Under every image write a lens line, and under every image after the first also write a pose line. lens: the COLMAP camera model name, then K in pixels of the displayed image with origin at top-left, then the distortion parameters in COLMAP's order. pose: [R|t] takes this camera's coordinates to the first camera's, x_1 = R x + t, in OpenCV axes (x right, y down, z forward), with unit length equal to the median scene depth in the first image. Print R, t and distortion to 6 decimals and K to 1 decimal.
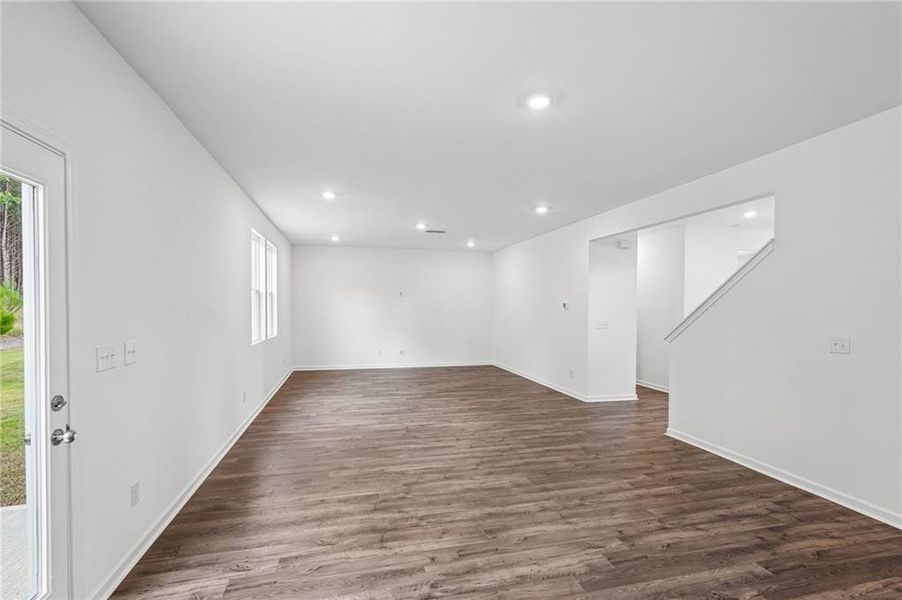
lens RADIAL K [[410.0, 0, 451.8], [0, 410.0, 316.1], [0, 0, 1]] dist [-0.004157, 0.000052]
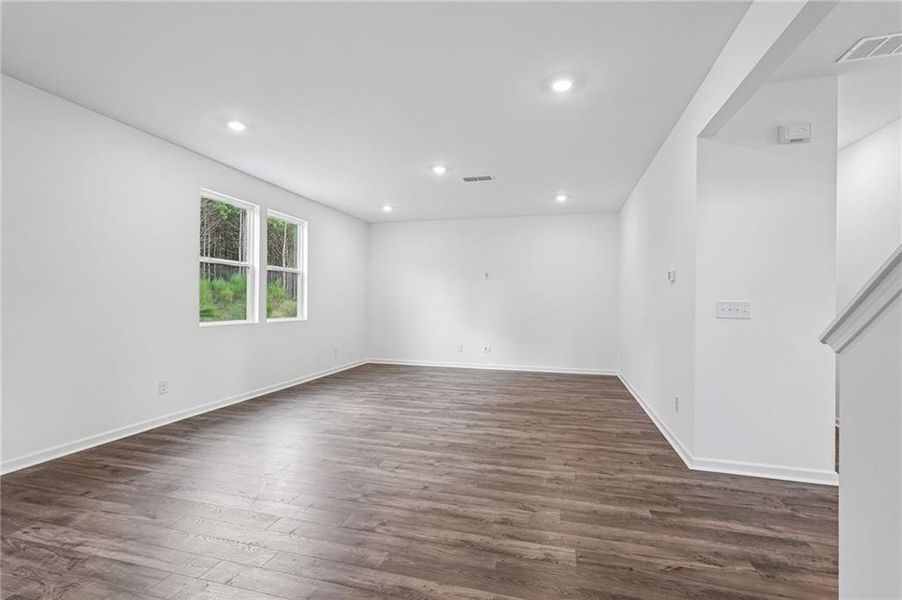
lens RADIAL K [[412.1, 0, 450.9], [0, 412.1, 303.0], [0, 0, 1]] dist [-0.012166, 0.009080]
pose [[0.870491, 0.001035, -0.492182, 0.365901], [-0.013762, 0.999658, -0.022239, 0.032165], [0.491991, 0.026132, 0.870208, 0.493904]]
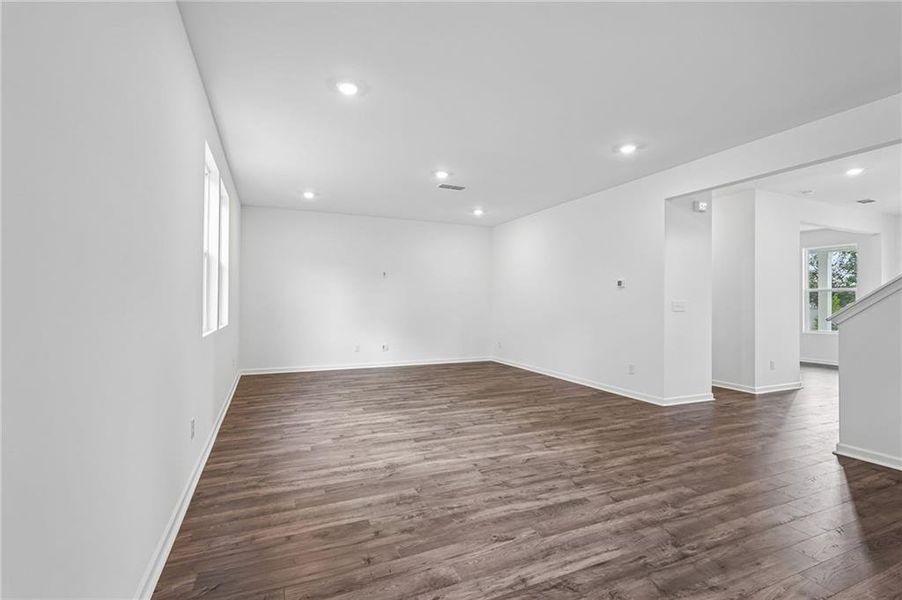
lens RADIAL K [[410.3, 0, 455.2], [0, 410.3, 300.2], [0, 0, 1]] dist [-0.002120, 0.000049]
pose [[0.985420, 0.001514, 0.170131, -0.220228], [0.003371, 0.999590, -0.028420, 0.034358], [-0.170104, 0.028579, 0.985012, 0.340696]]
